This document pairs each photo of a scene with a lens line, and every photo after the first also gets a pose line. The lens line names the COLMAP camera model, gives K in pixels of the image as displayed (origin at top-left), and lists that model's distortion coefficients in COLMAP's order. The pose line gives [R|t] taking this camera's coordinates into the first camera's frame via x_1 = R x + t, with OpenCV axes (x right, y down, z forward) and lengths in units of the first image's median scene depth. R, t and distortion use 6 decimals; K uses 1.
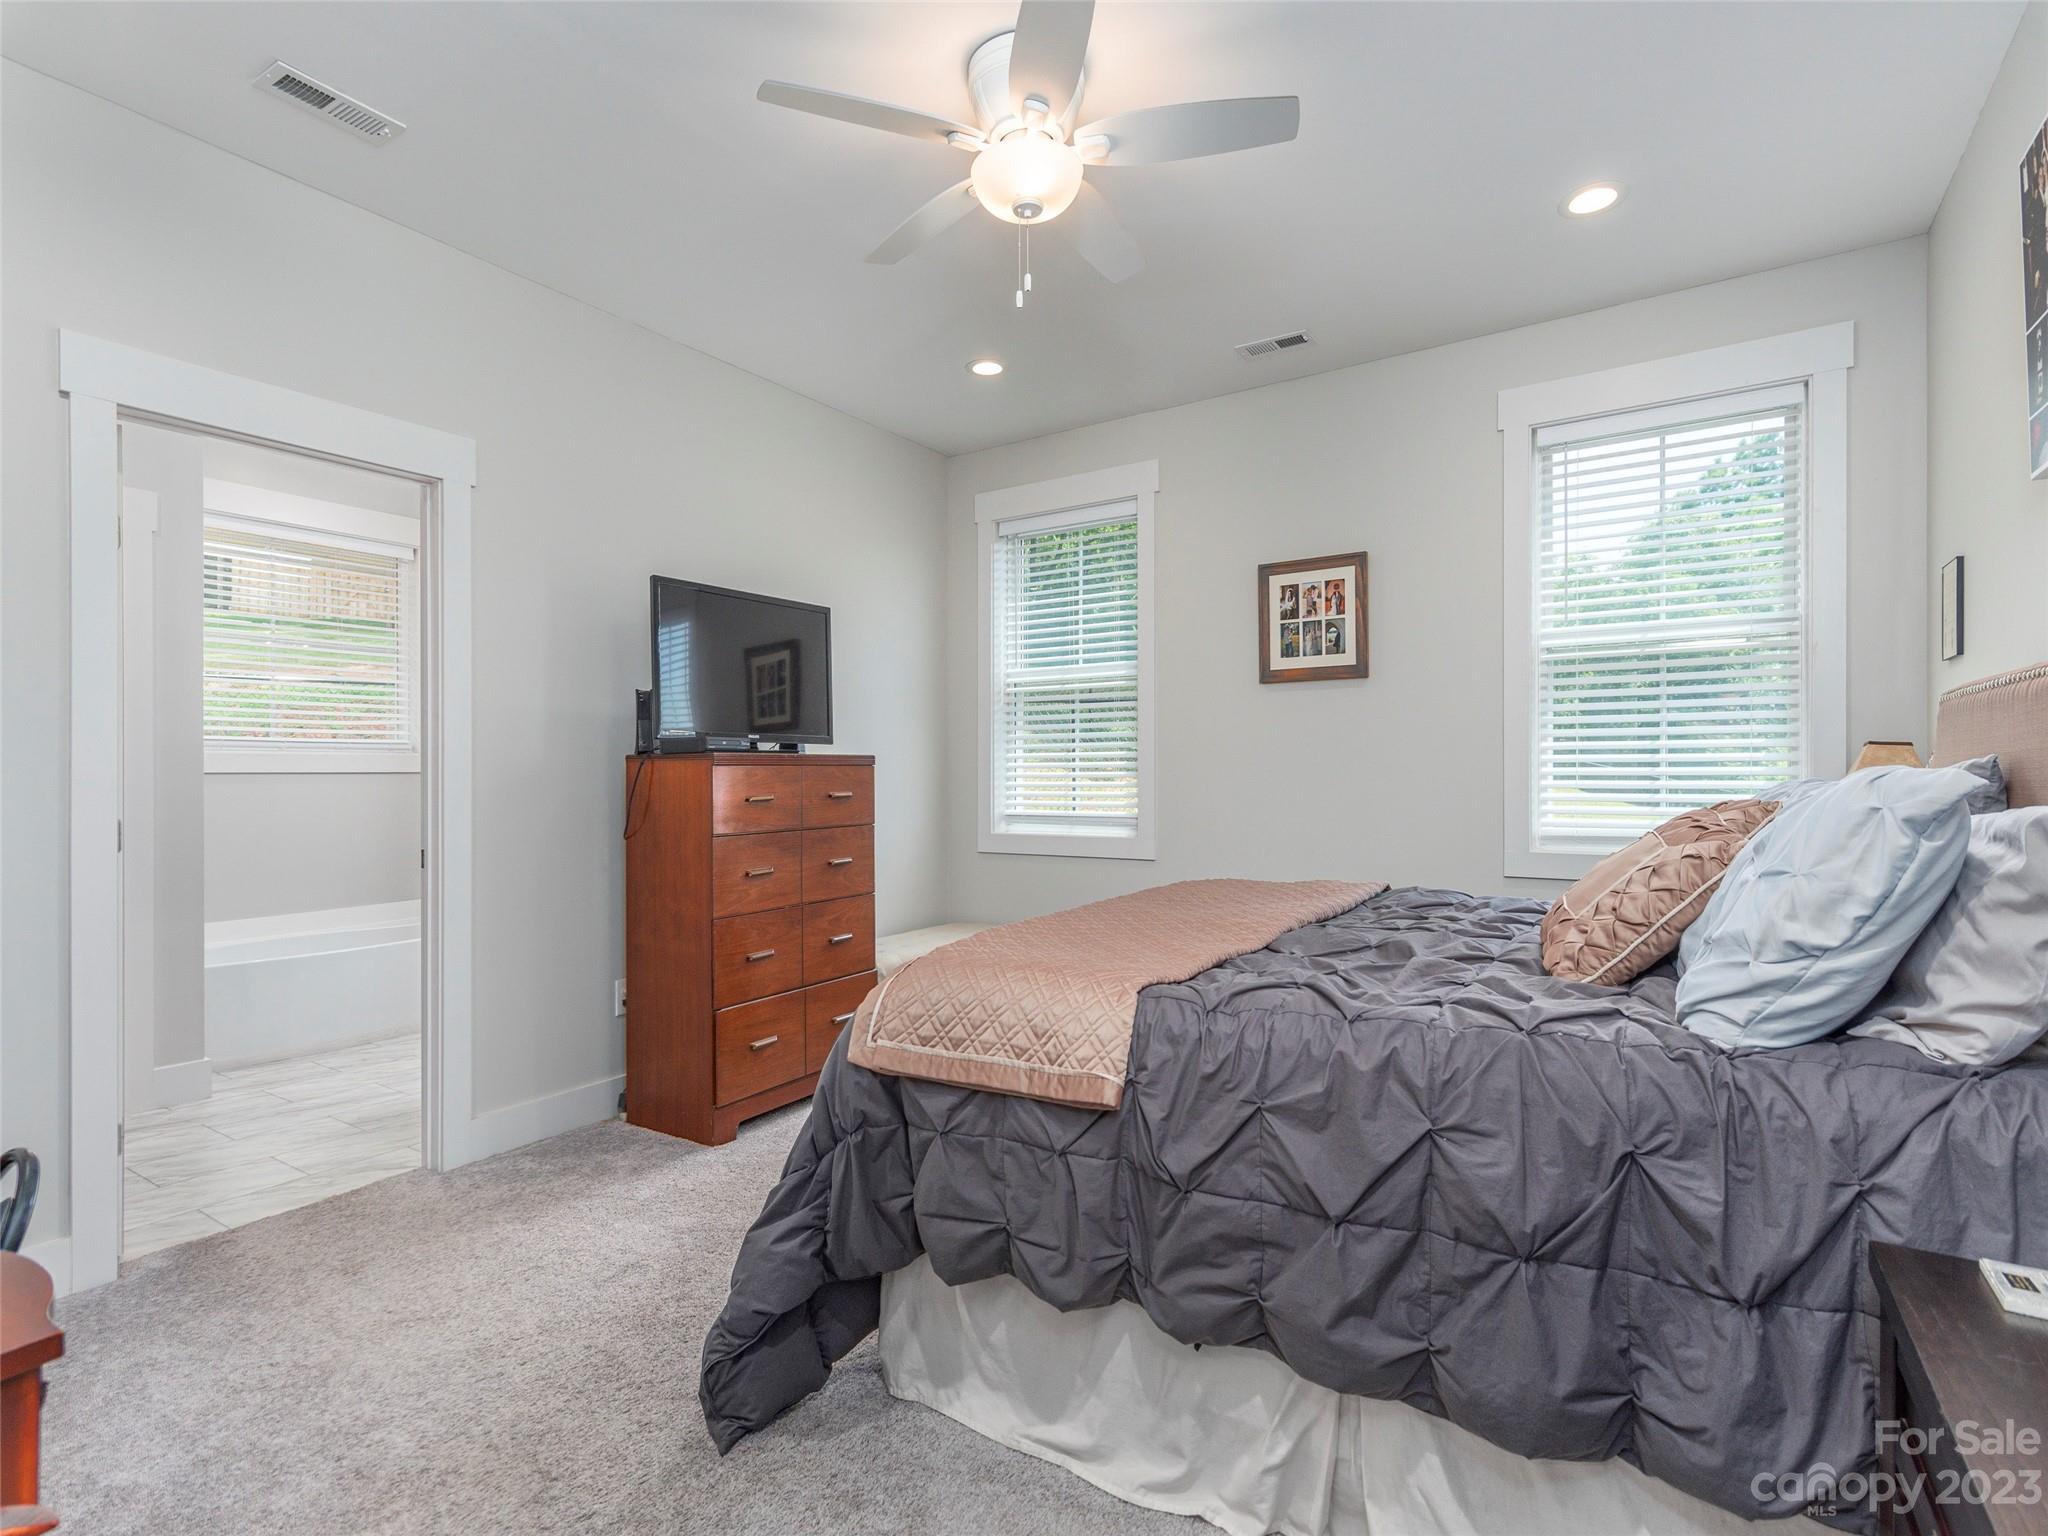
lens RADIAL K [[994.8, 0, 1012.5], [0, 994.8, 776.5], [0, 0, 1]] dist [-0.001418, -0.000596]
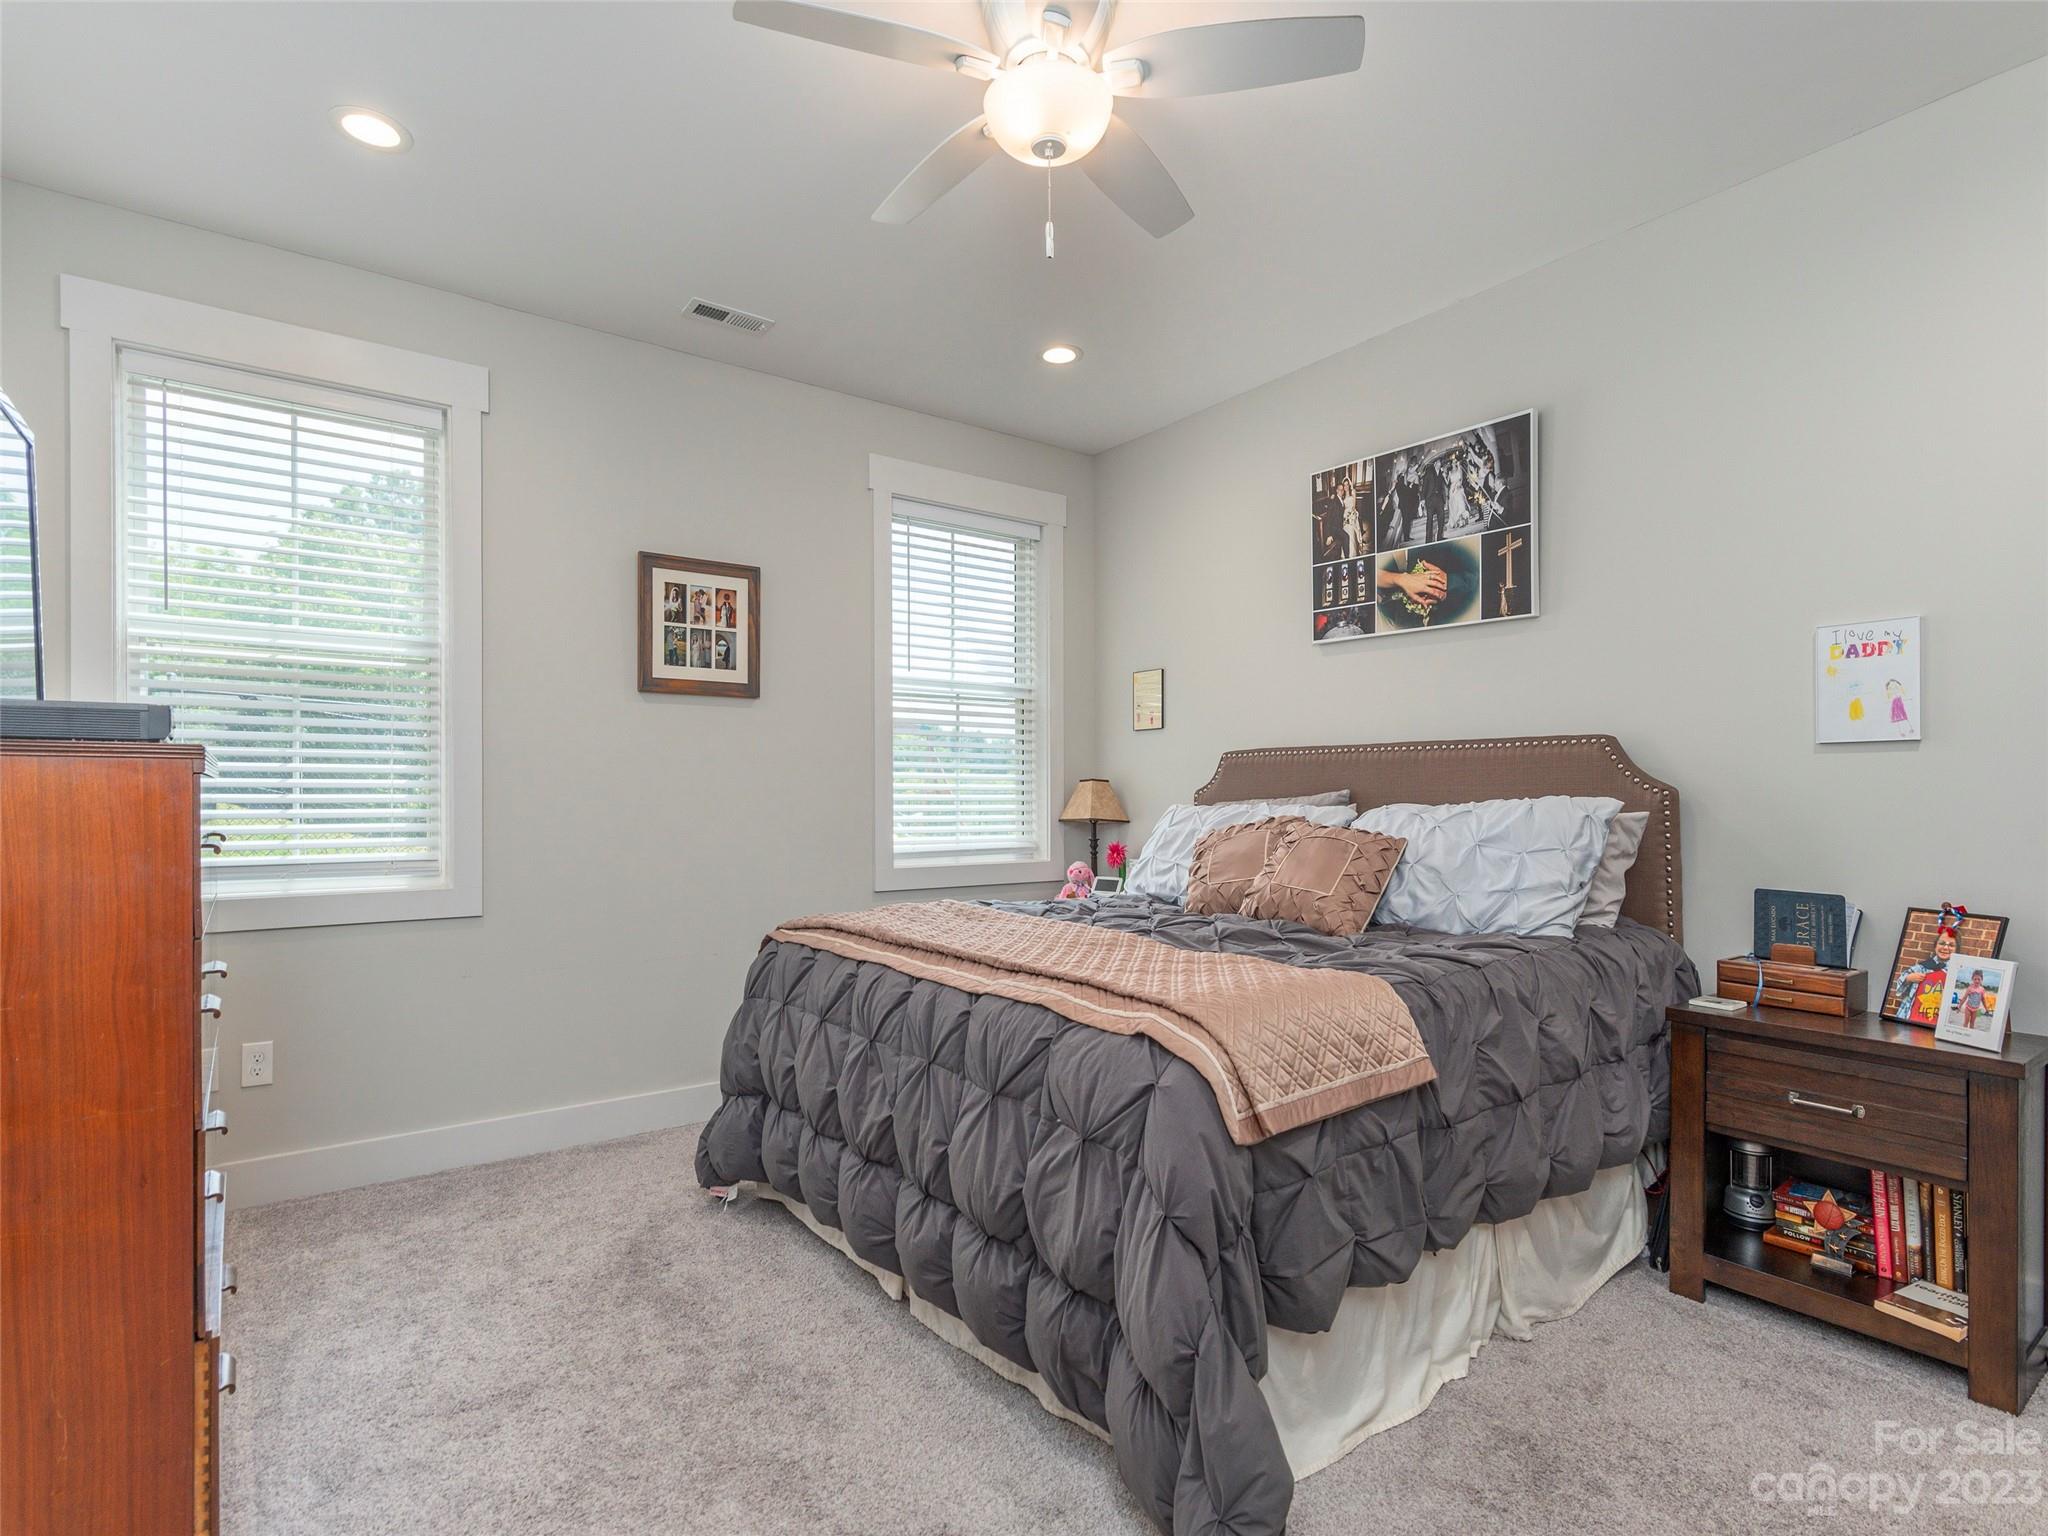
lens RADIAL K [[1065.8, 0, 1022.5], [0, 1065.8, 793.7], [0, 0, 1]] dist [0.029380, -0.000203]
pose [[0.348660, 0.001006, 0.937249, -0.508773], [-0.004604, 0.999989, 0.000639, -0.008934], [-0.937238, -0.004538, 0.348661, 0.388570]]
